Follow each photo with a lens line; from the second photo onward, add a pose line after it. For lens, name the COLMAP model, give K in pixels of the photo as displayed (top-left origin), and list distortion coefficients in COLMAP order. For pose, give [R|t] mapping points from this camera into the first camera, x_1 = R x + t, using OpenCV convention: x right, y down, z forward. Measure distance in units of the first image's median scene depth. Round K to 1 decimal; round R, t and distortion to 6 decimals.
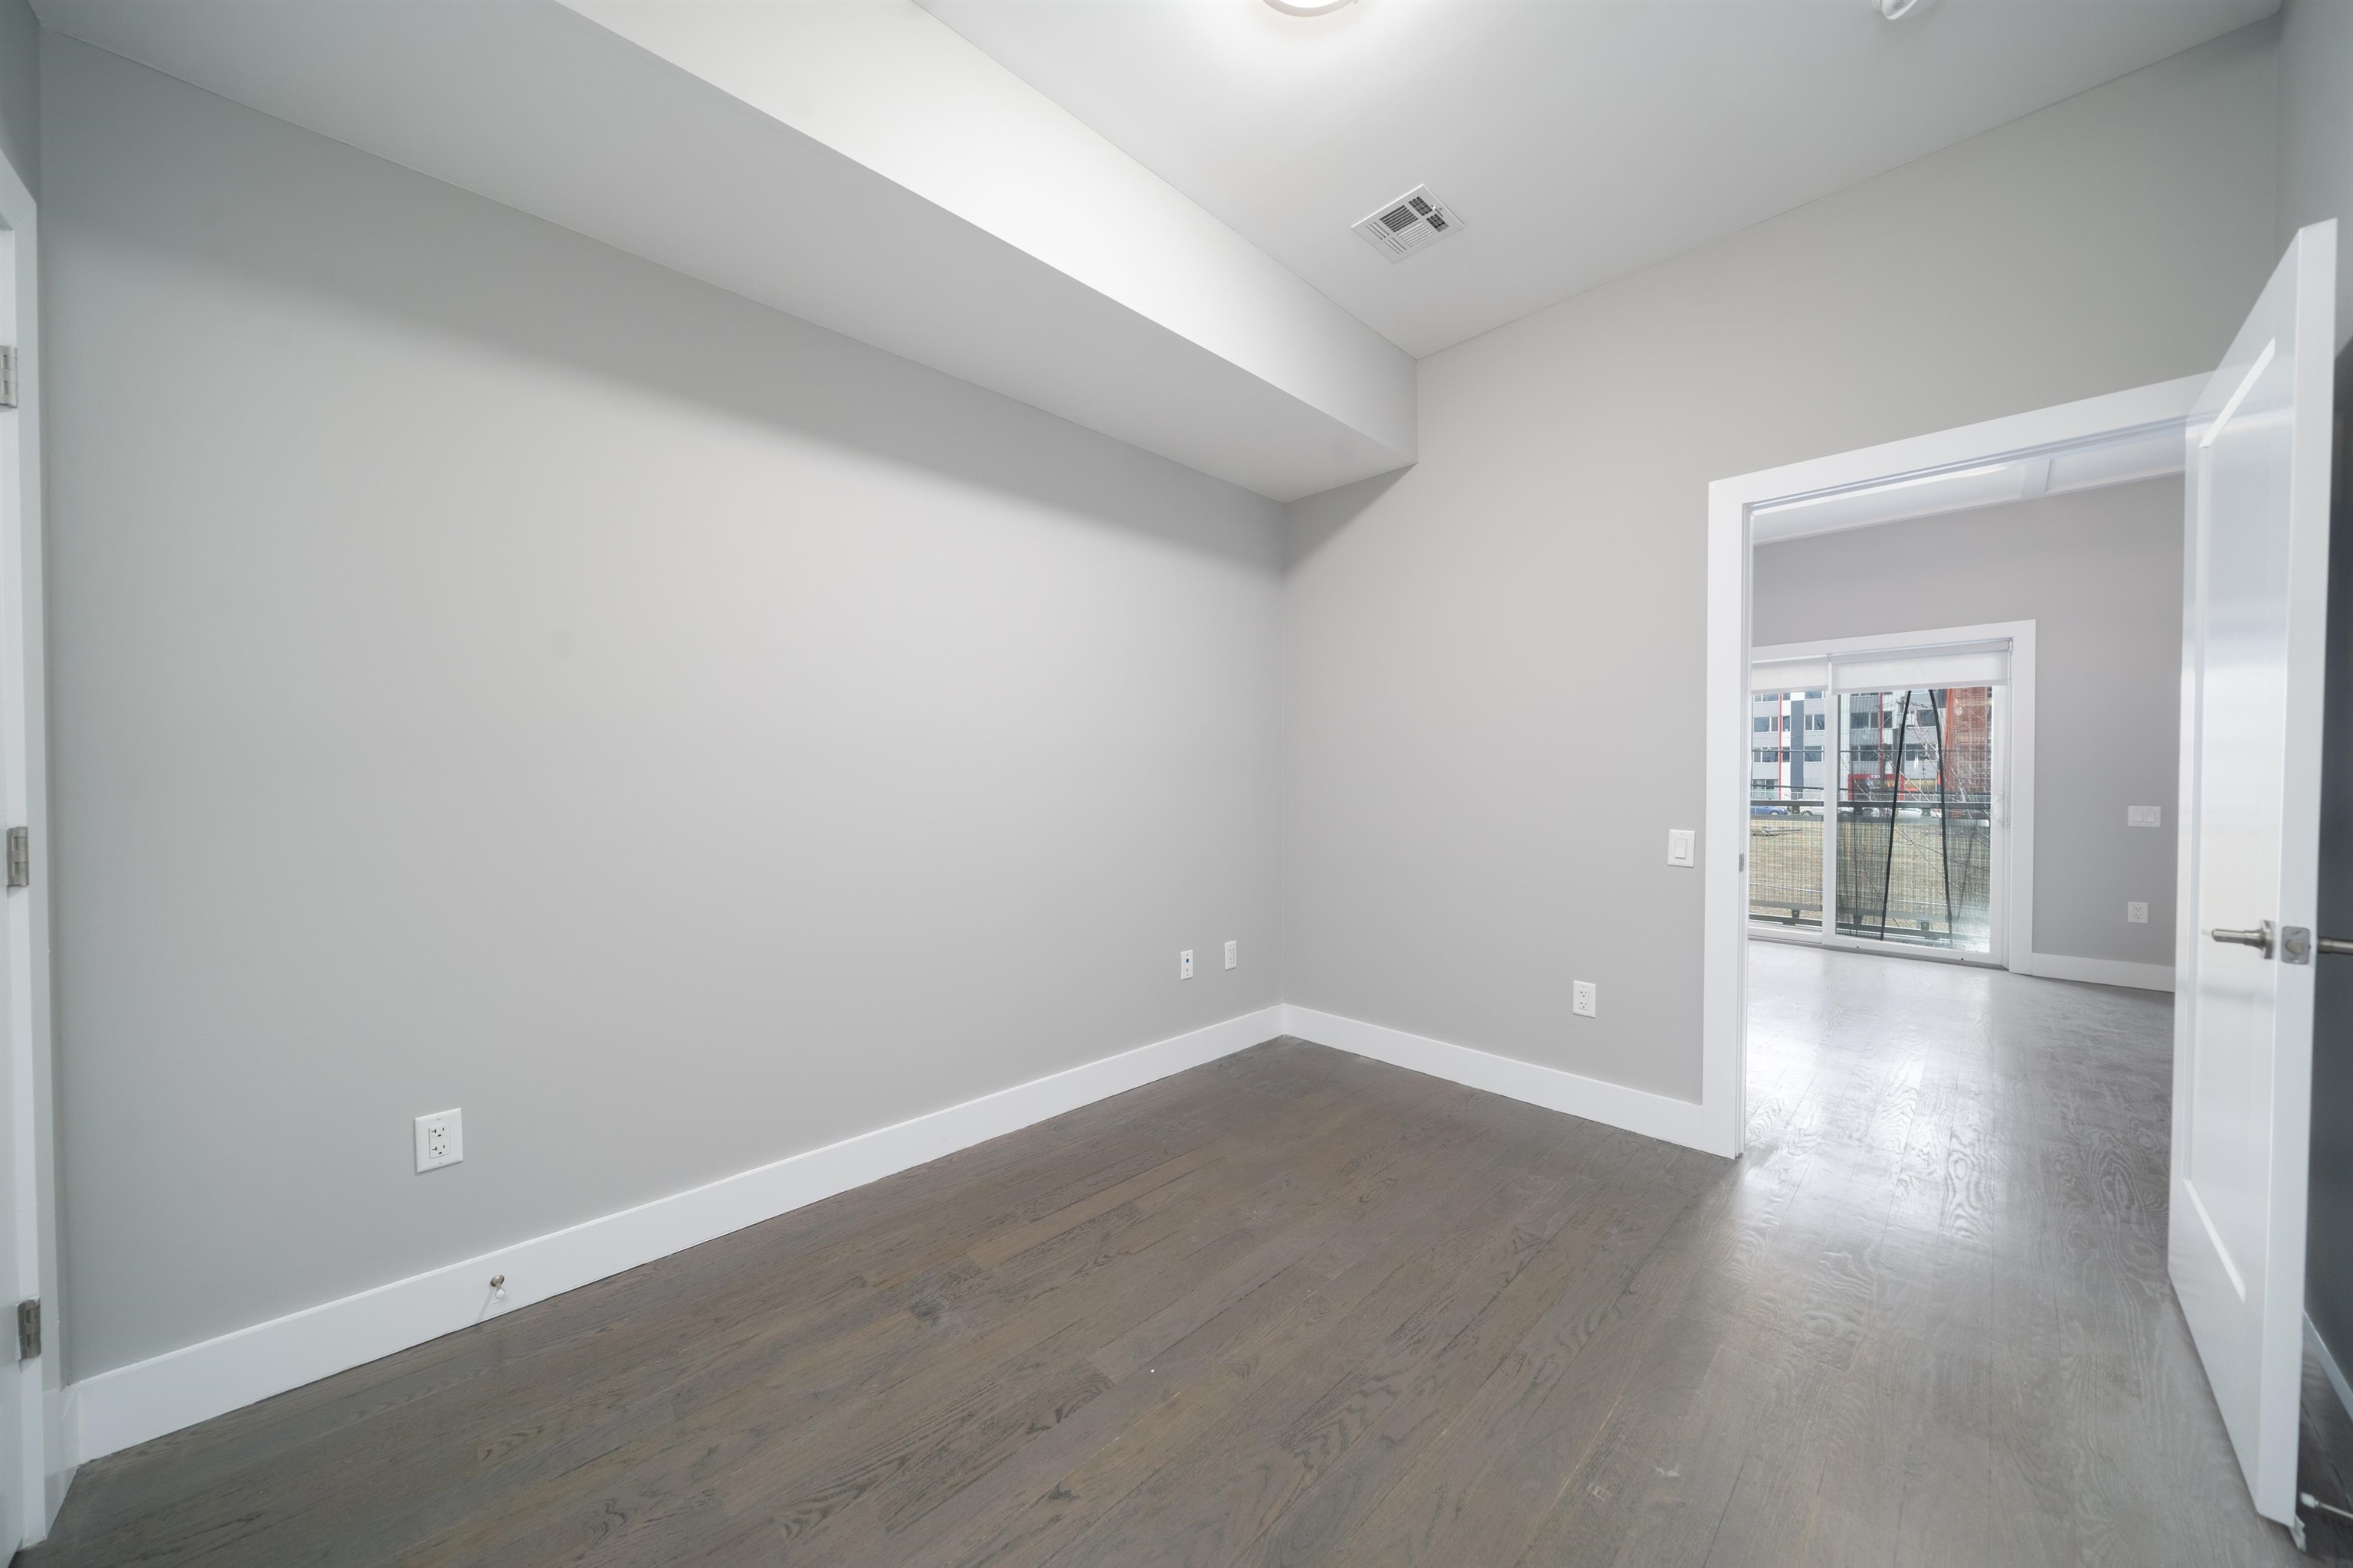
lens RADIAL K [[807.8, 0, 1162.6], [0, 807.8, 782.0], [0, 0, 1]] dist [-0.001981, 0.000073]
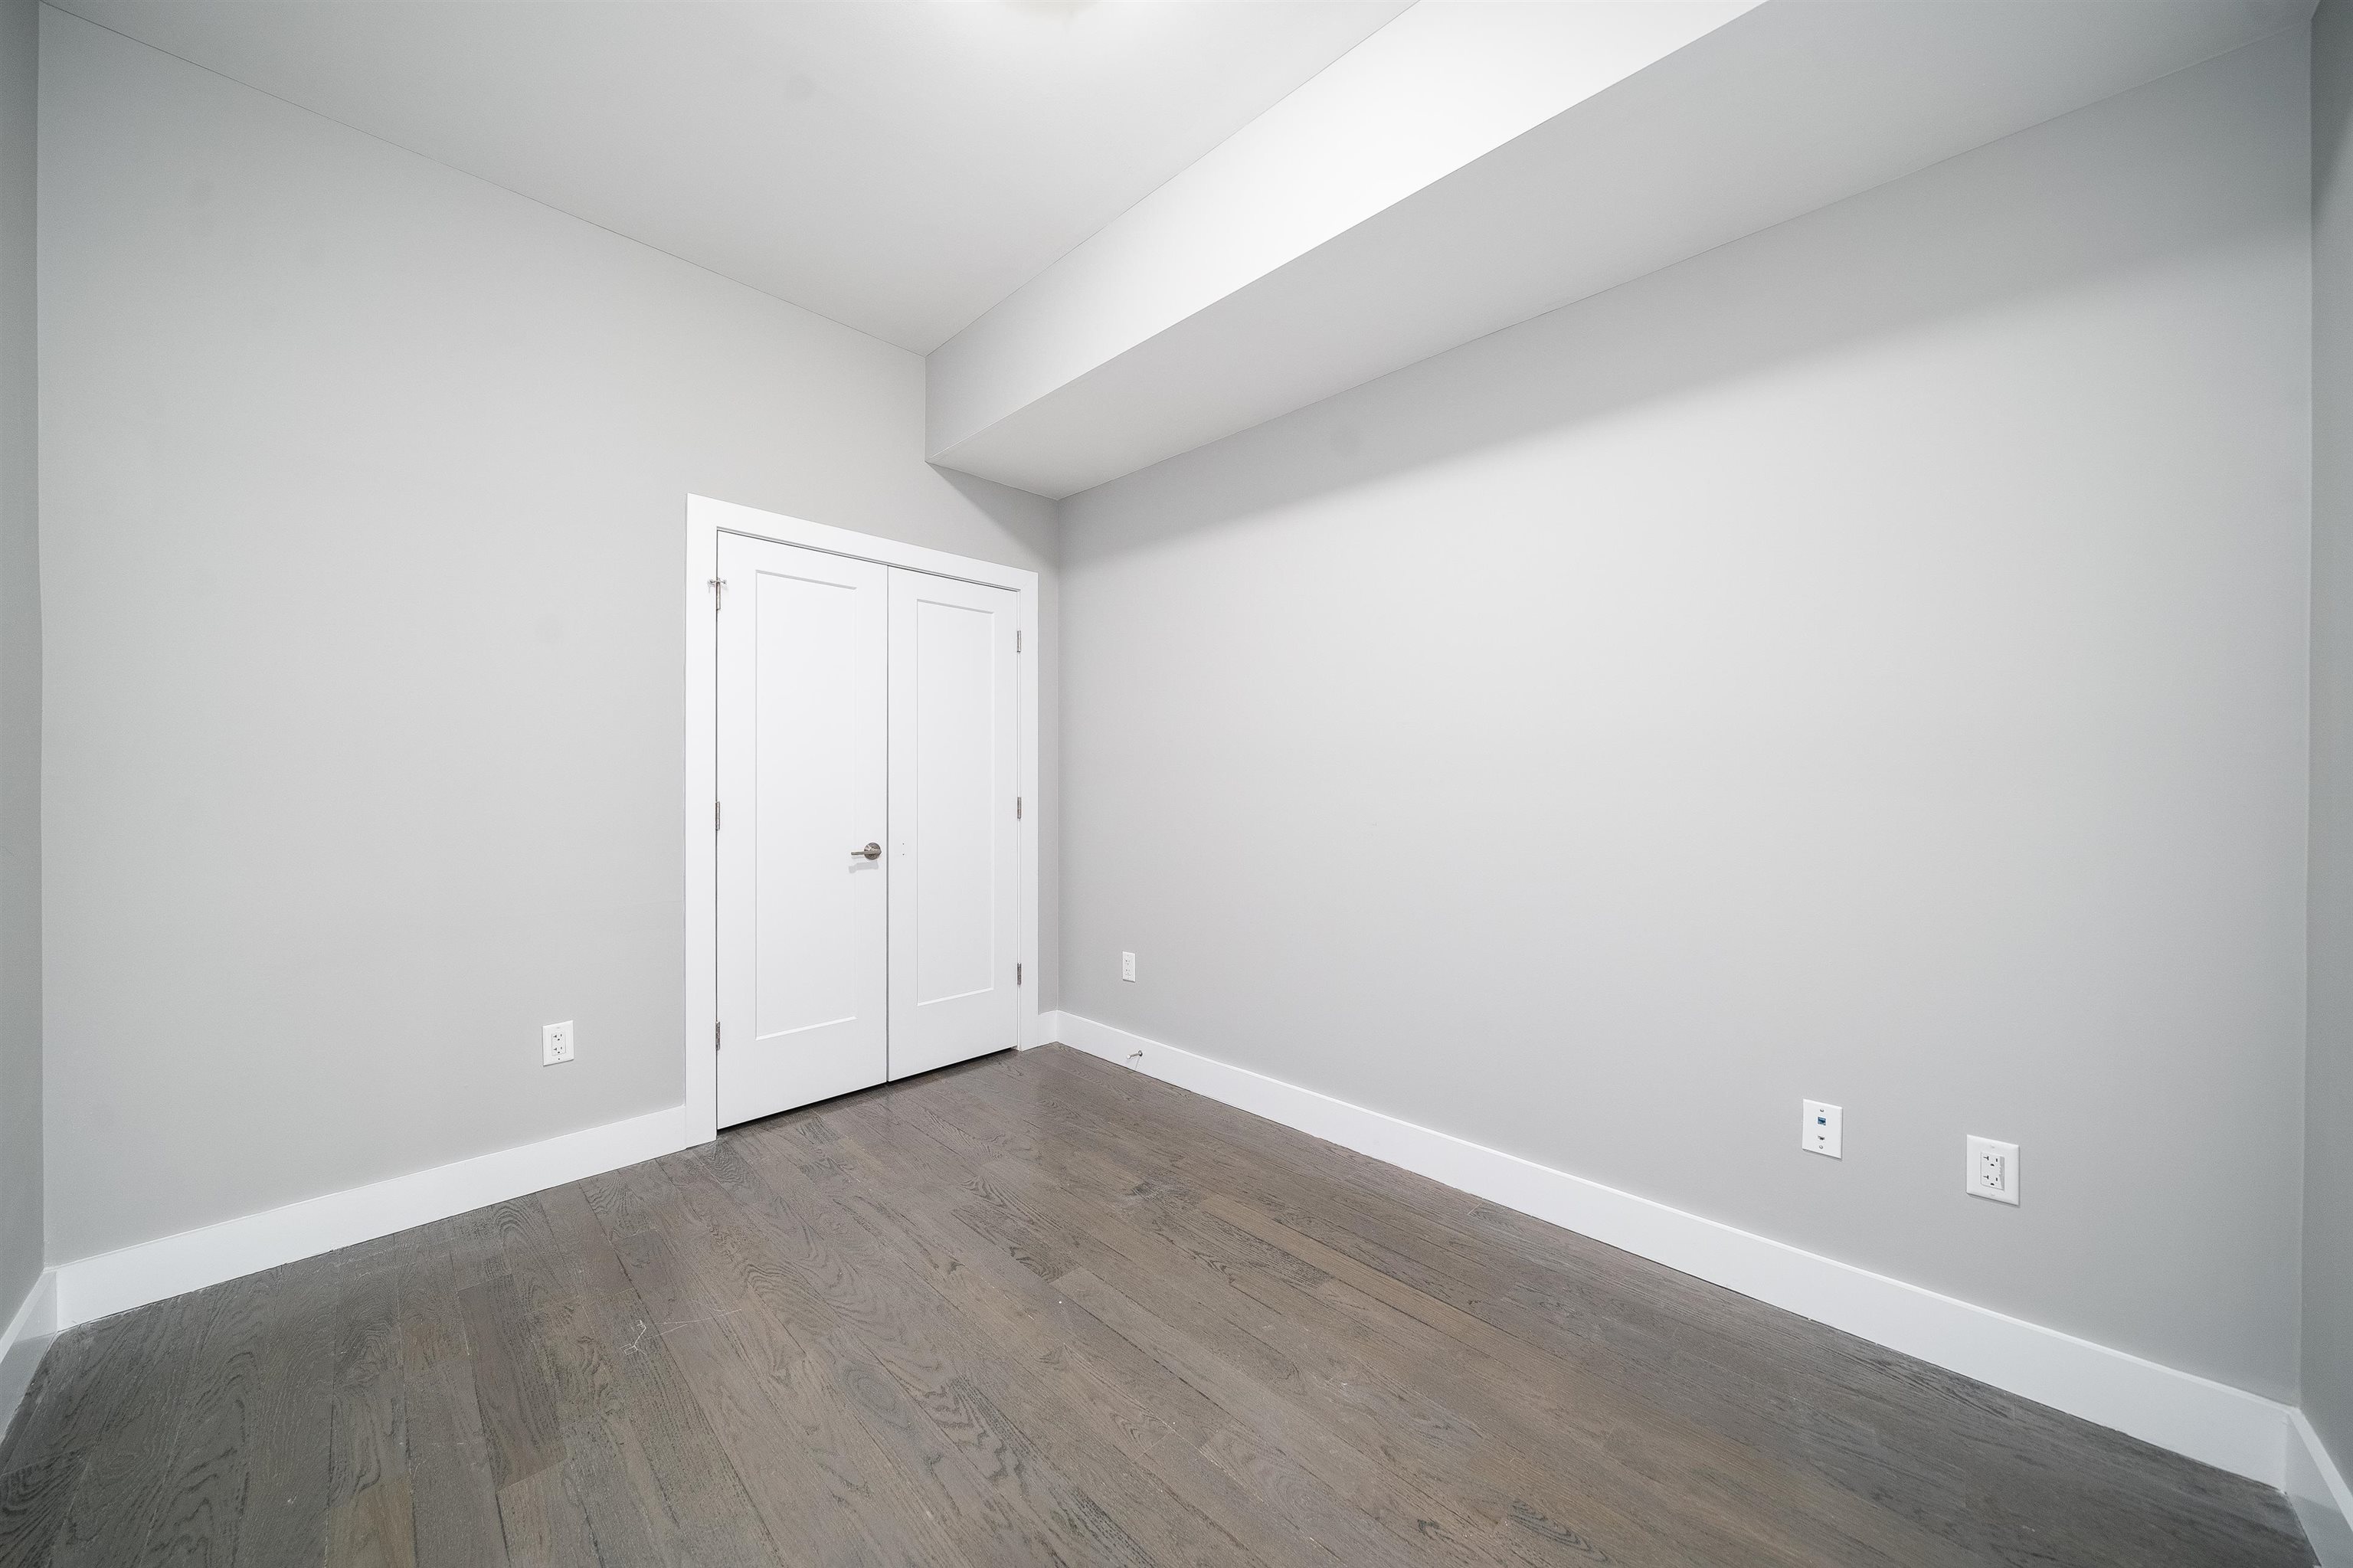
lens RADIAL K [[807.8, 0, 1168.8], [0, 807.8, 781.1], [0, 0, 1]] dist [-0.001981, 0.000073]
pose [[0.028266, 0.001498, -0.999599, 1.050547], [-0.005378, 0.999985, 0.001347, -0.006383], [0.999586, 0.005337, 0.028274, 1.040644]]
